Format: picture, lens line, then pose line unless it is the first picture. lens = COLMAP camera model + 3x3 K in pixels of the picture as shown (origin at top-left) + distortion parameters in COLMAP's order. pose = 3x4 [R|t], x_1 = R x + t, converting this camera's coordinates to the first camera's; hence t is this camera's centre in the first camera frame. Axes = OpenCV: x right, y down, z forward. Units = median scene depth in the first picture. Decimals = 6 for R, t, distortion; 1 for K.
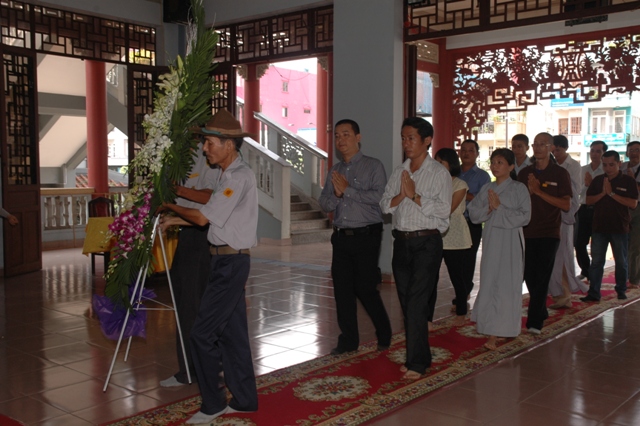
lens RADIAL K [[720.1, 0, 315.6], [0, 720.1, 217.0], [0, 0, 1]] dist [-0.003465, 0.000000]
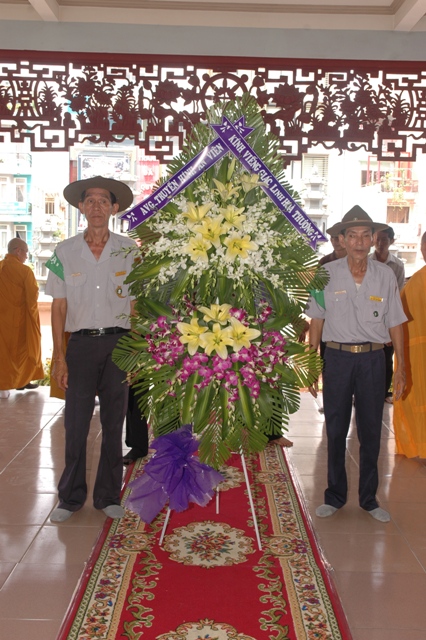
lens RADIAL K [[720.1, 0, 215.8], [0, 720.1, 319.9], [0, 0, 1]] dist [-0.003465, 0.000000]
pose [[0.766842, -0.044091, 0.640320, 0.039593], [0.014306, 0.998564, 0.051627, -0.027216], [-0.641677, -0.030429, 0.766371, 0.342791]]
